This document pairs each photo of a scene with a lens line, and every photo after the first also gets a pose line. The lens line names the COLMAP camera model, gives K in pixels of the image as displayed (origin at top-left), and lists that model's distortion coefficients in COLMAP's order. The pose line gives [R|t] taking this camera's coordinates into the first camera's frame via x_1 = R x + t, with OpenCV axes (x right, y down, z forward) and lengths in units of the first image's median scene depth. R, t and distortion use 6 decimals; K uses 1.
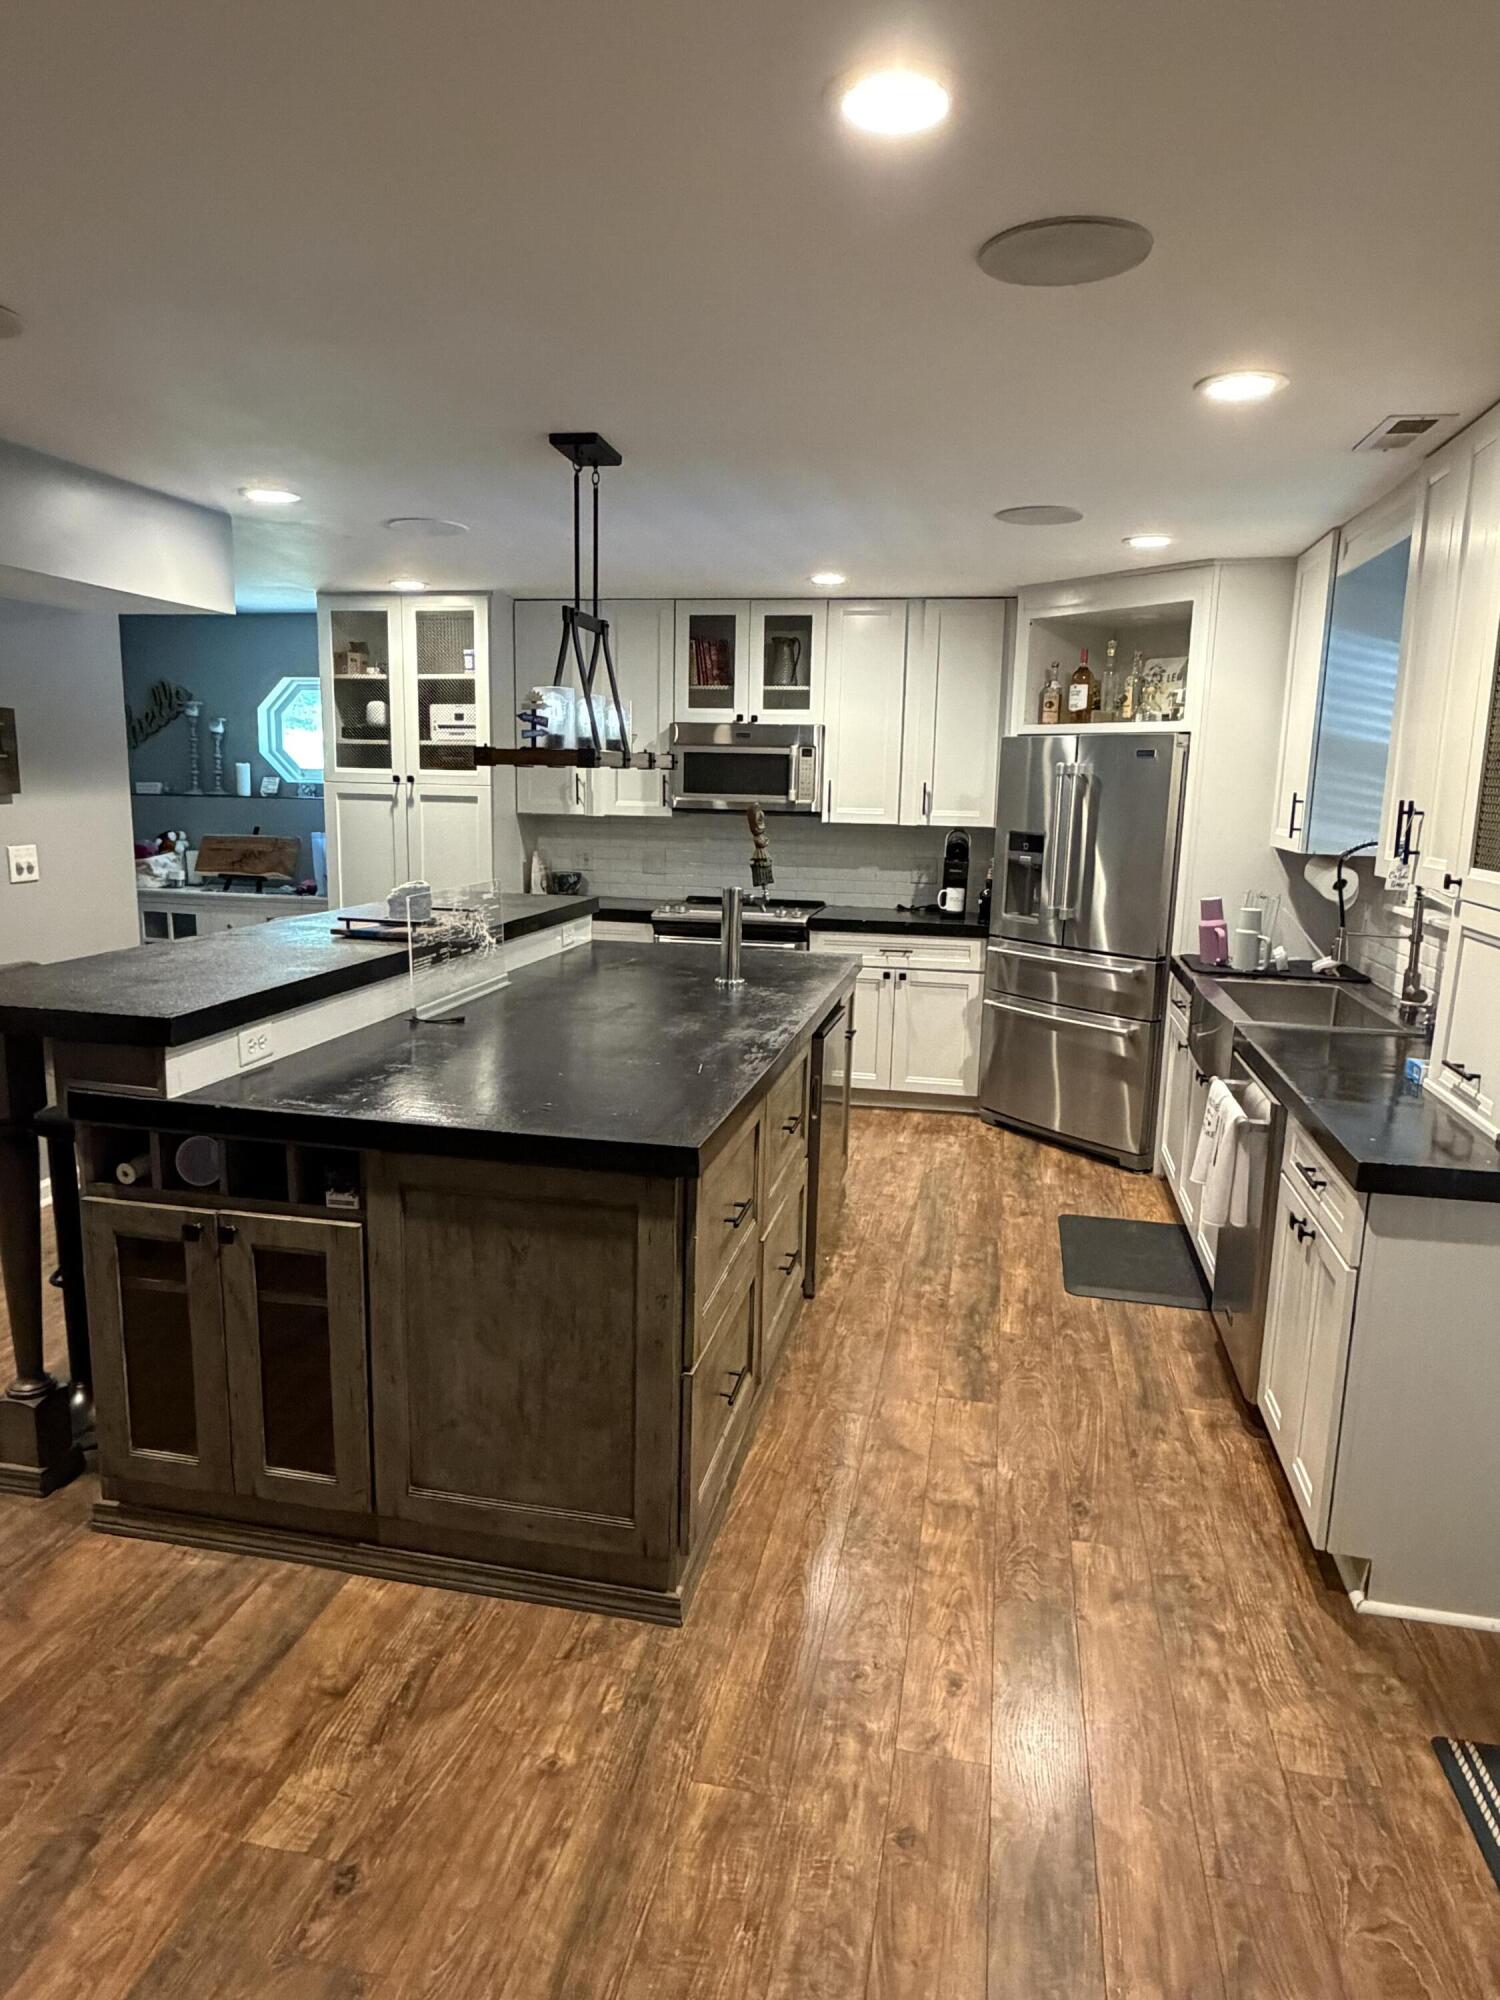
lens RADIAL K [[1224.6, 0, 751.4], [0, 1224.6, 997.6], [0, 0, 1]] dist [0.005128, -0.003973]
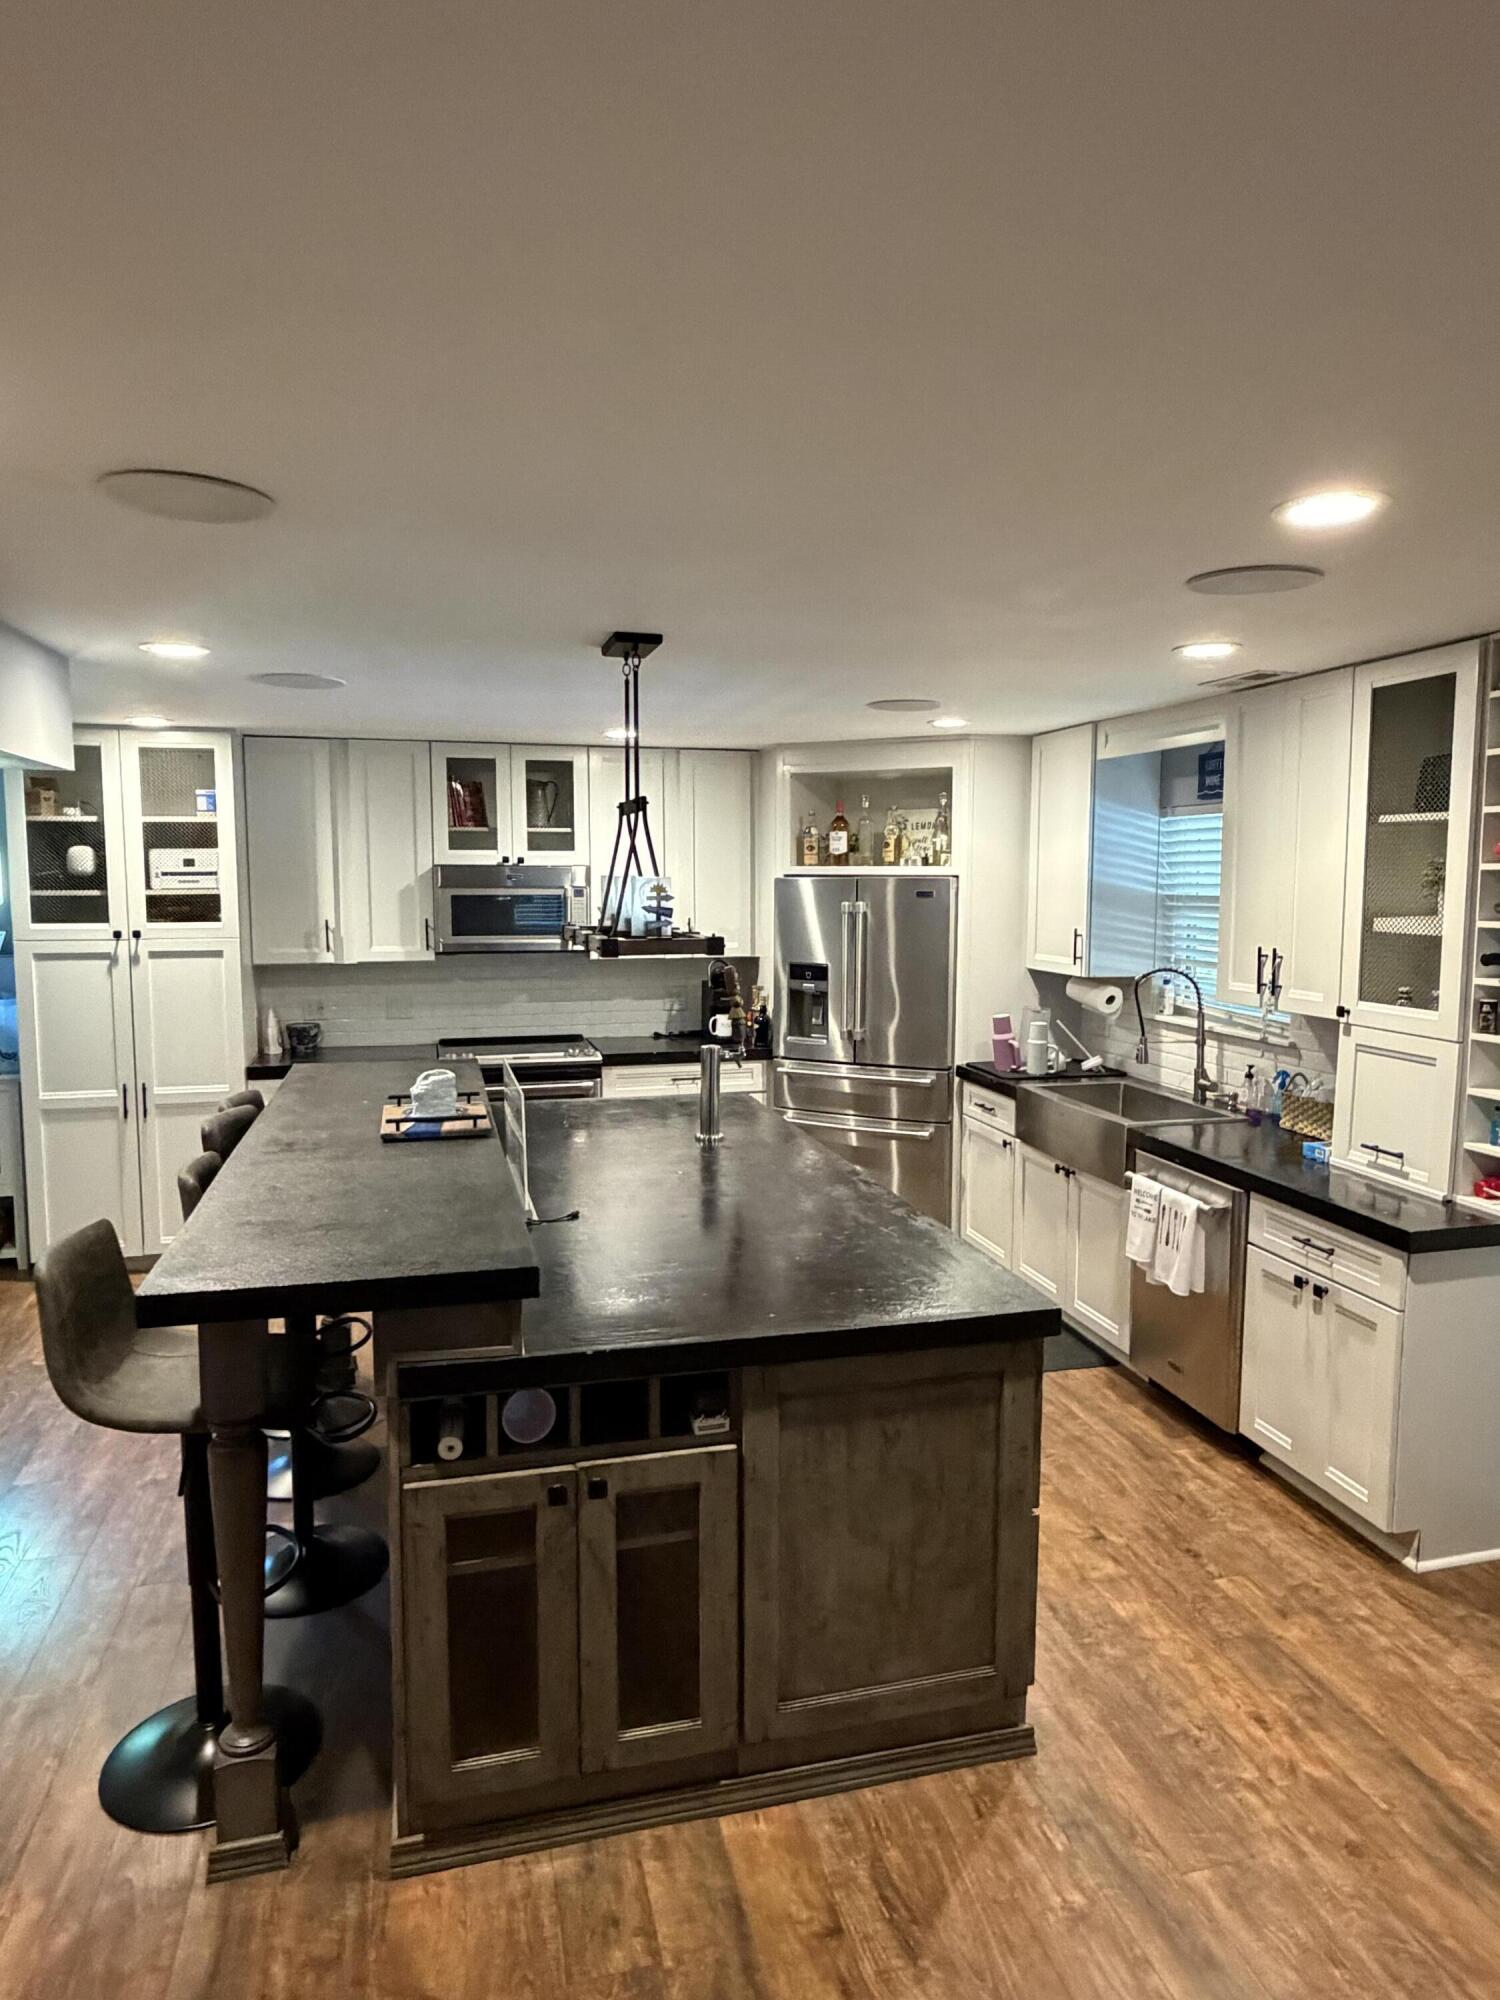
lens RADIAL K [[1224.6, 0, 751.5], [0, 1224.6, 998.2], [0, 0, 1]] dist [0.005128, -0.003973]
pose [[0.895788, -0.065330, 0.439654, -0.444230], [0.097065, 0.994018, -0.050065, -0.075813], [-0.433753, 0.087522, 0.896771, 0.046742]]
